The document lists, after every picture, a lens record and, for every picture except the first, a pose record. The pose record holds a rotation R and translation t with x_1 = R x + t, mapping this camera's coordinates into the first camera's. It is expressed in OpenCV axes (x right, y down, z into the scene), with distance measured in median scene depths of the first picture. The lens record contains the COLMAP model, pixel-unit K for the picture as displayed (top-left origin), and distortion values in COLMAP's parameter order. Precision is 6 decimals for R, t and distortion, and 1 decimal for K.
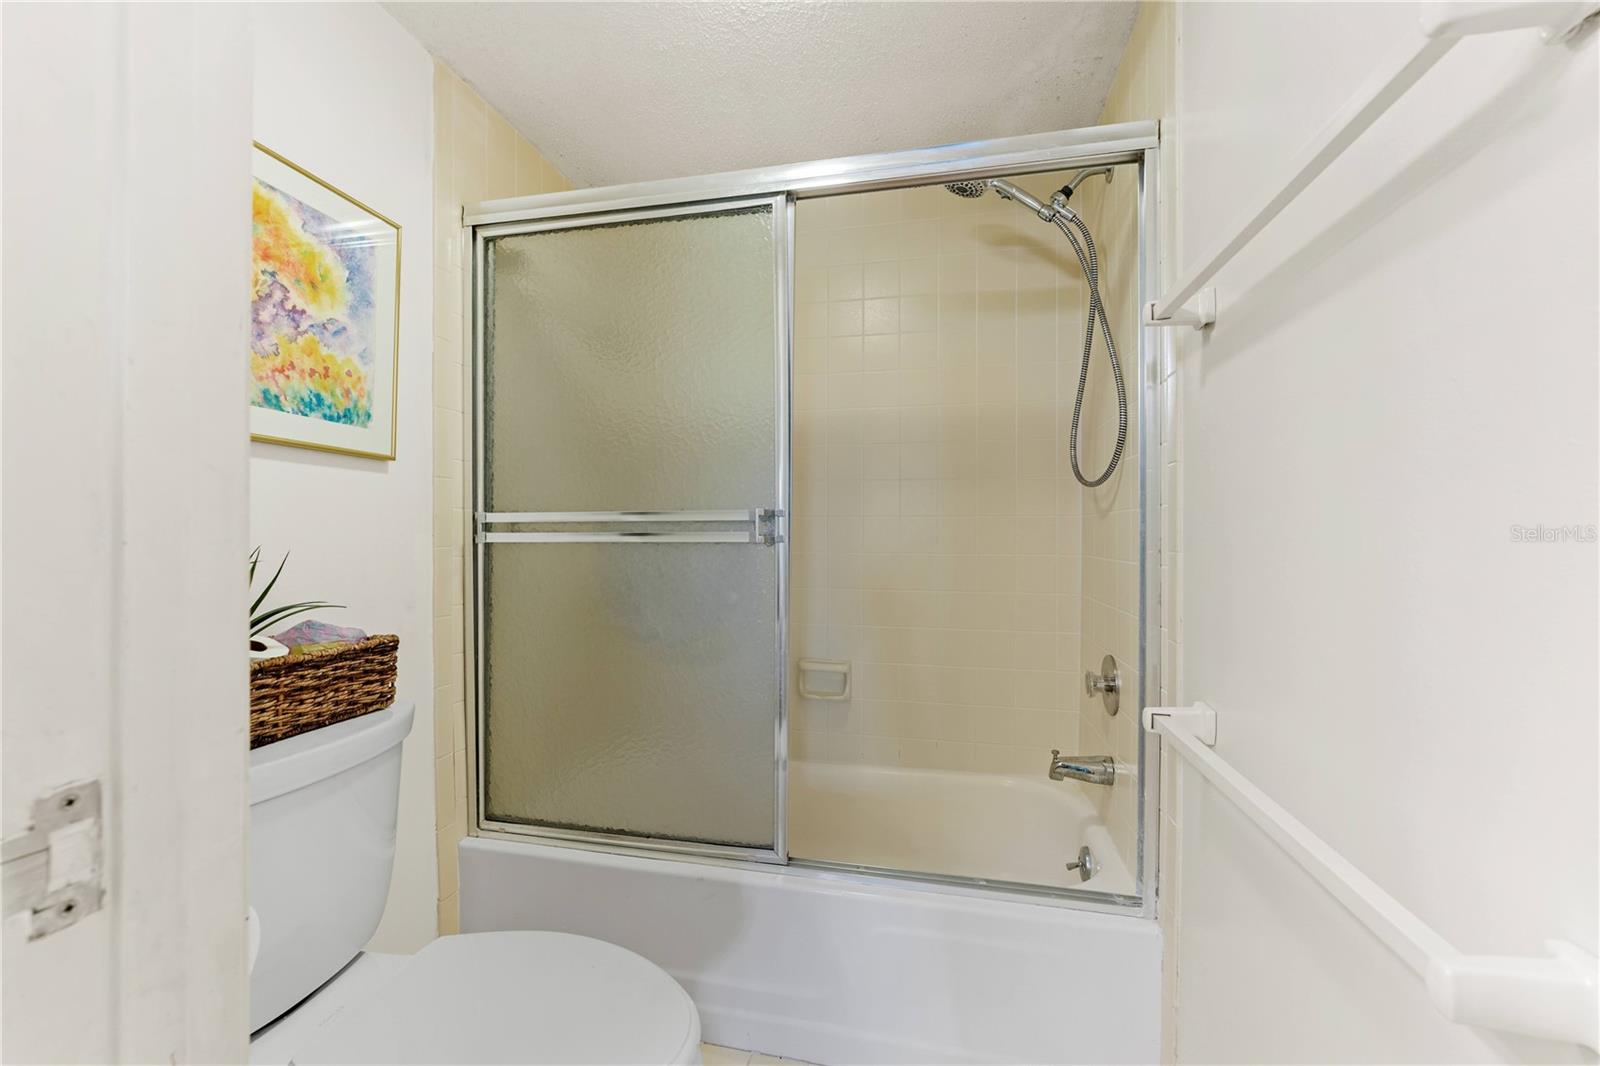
lens RADIAL K [[654.8, 0, 791.0], [0, 654.8, 532.1], [0, 0, 1]] dist [0.001181, -0.000105]
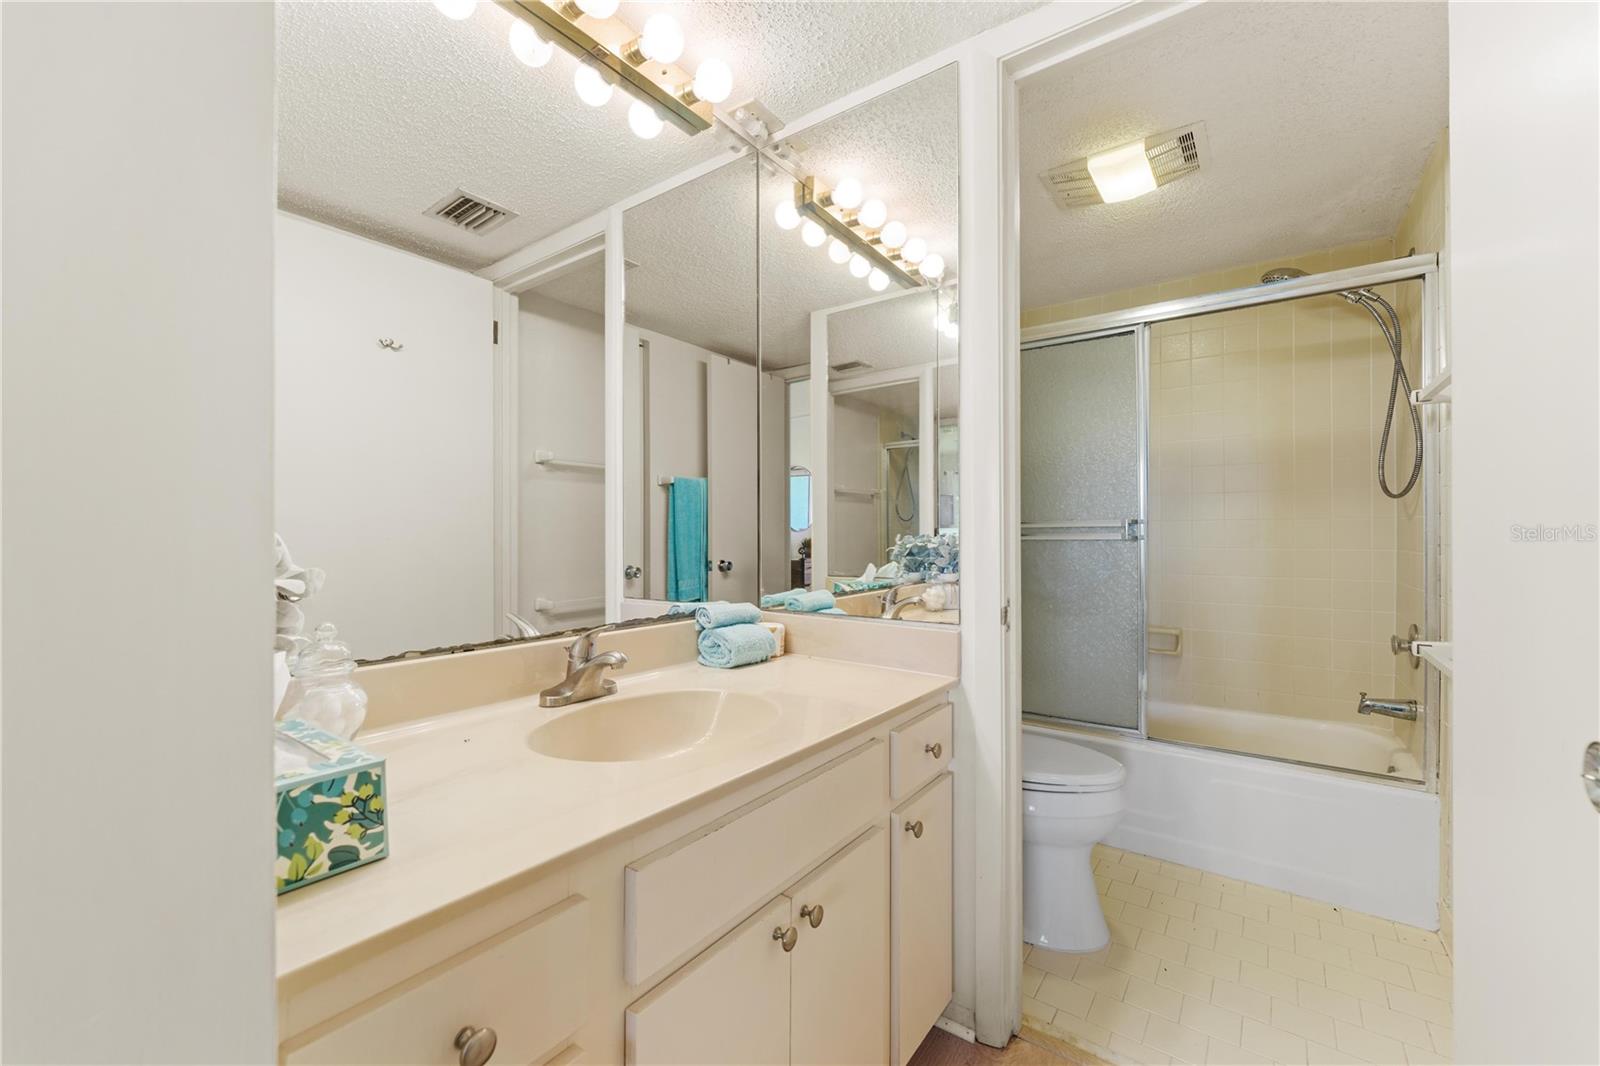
lens RADIAL K [[654.8, 0, 791.0], [0, 654.8, 532.1], [0, 0, 1]] dist [0.001181, -0.000105]
pose [[0.922131, -0.004863, -0.386848, -0.179237], [0.005911, 0.999981, 0.001520, -0.009397], [0.386833, -0.003688, 0.922142, -0.783052]]
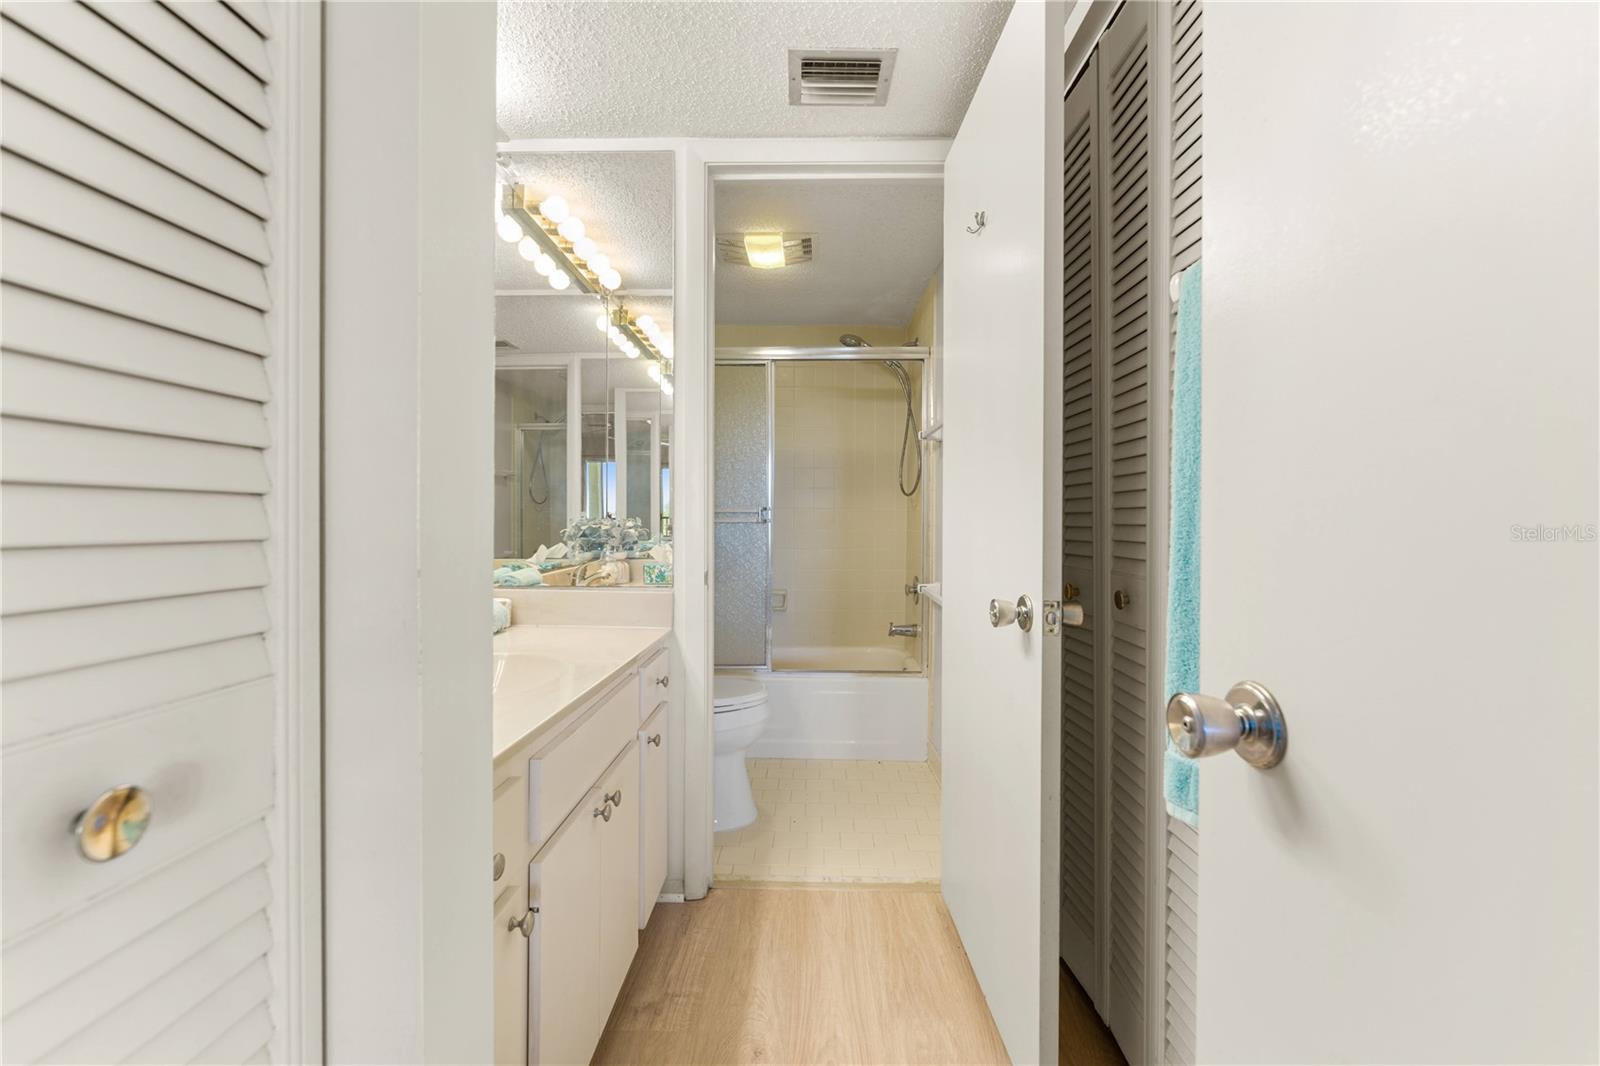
lens RADIAL K [[682.9, 0, 820.7], [0, 682.9, 519.2], [0, 0, 1]] dist [0.019305, -0.000071]
pose [[0.969685, 0.001646, 0.244354, -0.380176], [-0.003713, 0.999961, 0.007999, -0.011574], [-0.244331, -0.008664, 0.969653, -1.153959]]
